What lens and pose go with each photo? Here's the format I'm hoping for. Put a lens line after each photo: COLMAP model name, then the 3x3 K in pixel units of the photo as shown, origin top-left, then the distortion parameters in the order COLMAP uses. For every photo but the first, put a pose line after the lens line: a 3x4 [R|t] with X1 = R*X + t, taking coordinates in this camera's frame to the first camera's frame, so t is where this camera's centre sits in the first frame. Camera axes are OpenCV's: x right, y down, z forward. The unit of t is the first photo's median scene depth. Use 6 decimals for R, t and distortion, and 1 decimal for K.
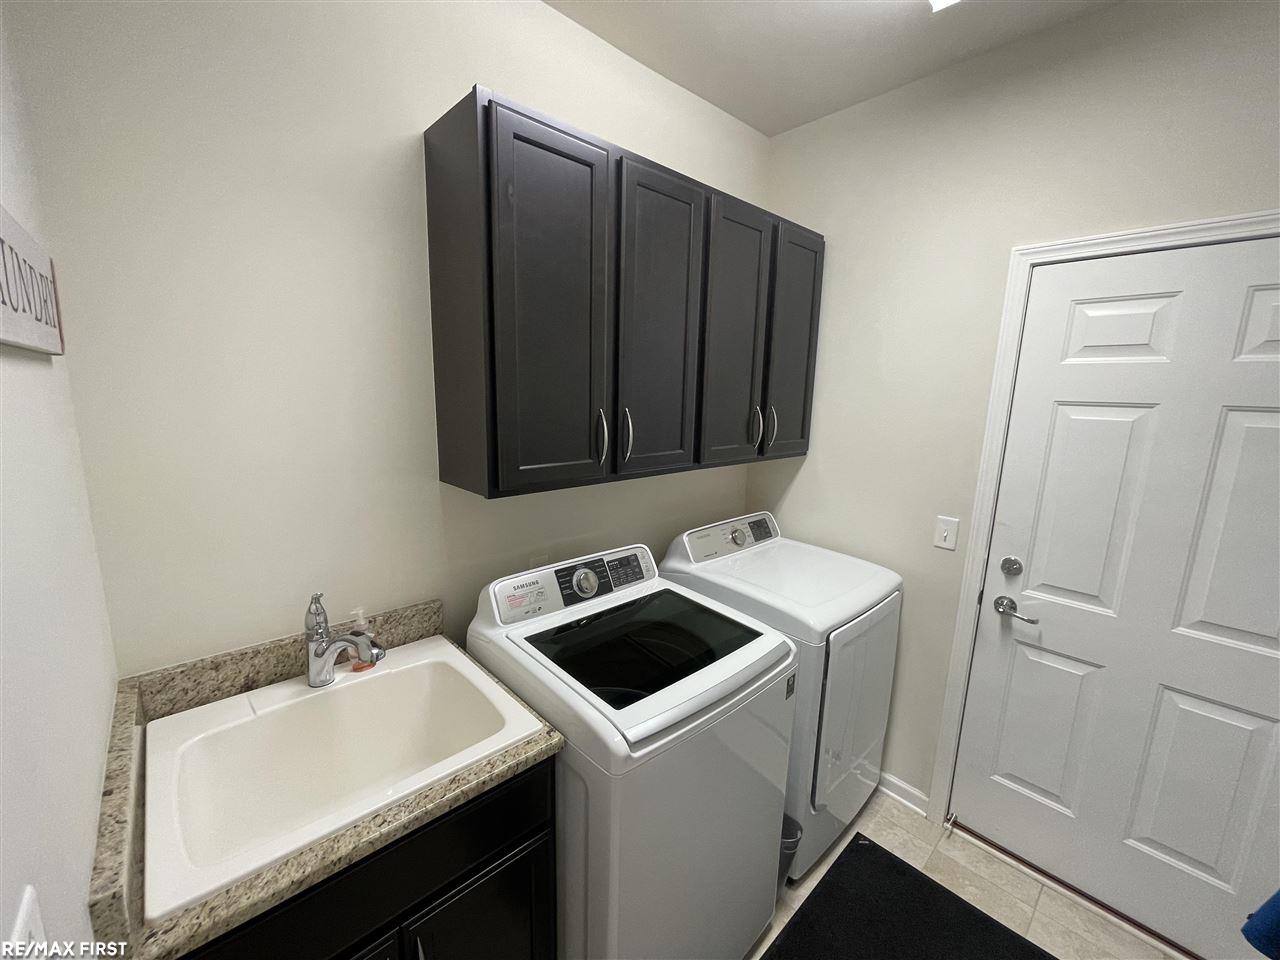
lens RADIAL K [[514.4, 0, 637.7], [0, 514.4, 480.1], [0, 0, 1]] dist [-0.005798, 0.002541]
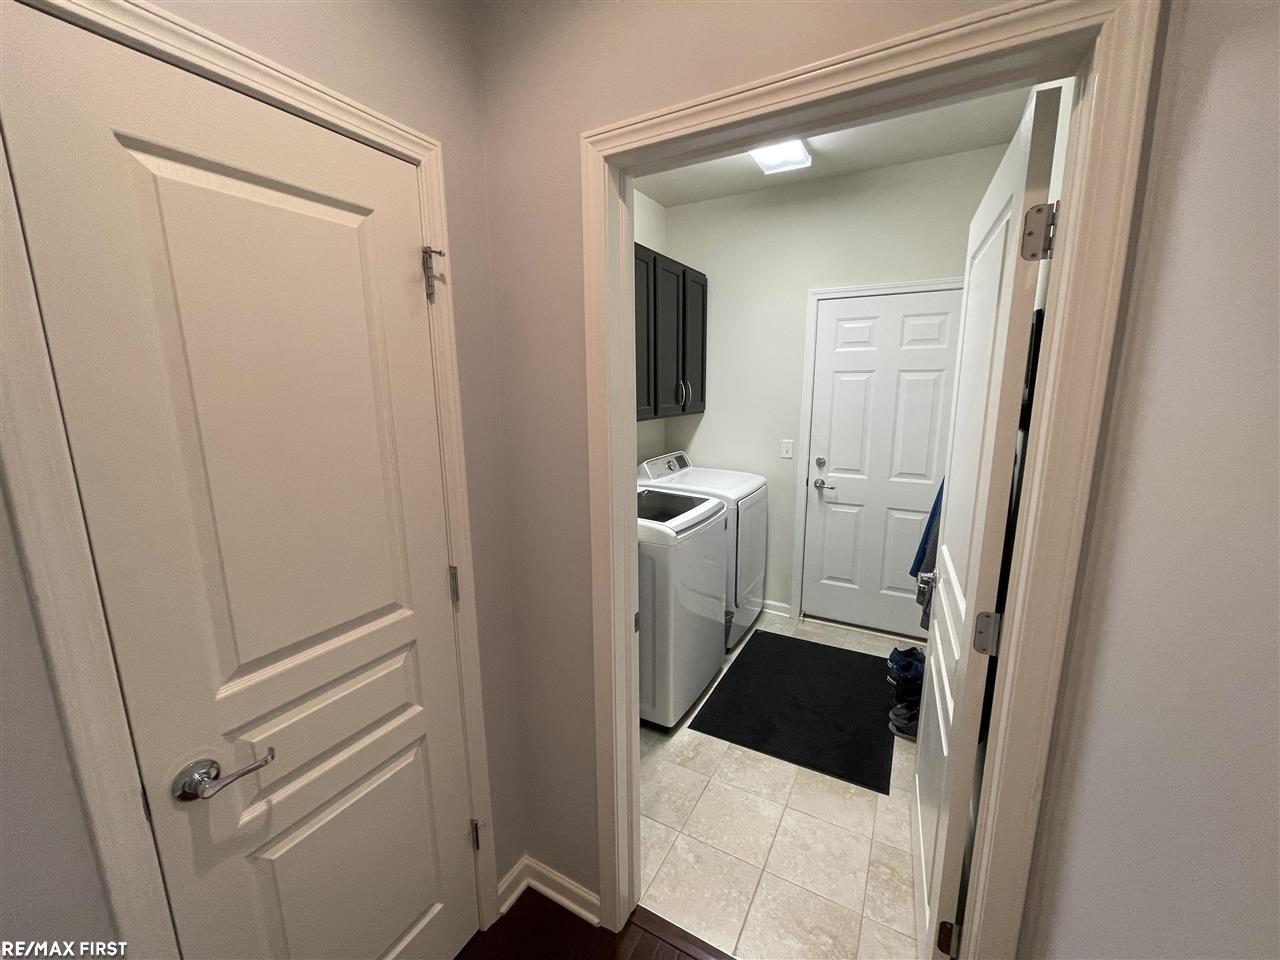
lens RADIAL K [[514.4, 0, 642.8], [0, 514.4, 480.0], [0, 0, 1]] dist [-0.005798, 0.002541]
pose [[0.950100, -0.089178, 0.298928, -0.414798], [0.086289, 0.996007, 0.022877, 0.128869], [-0.299774, 0.004059, 0.954002, -0.541684]]
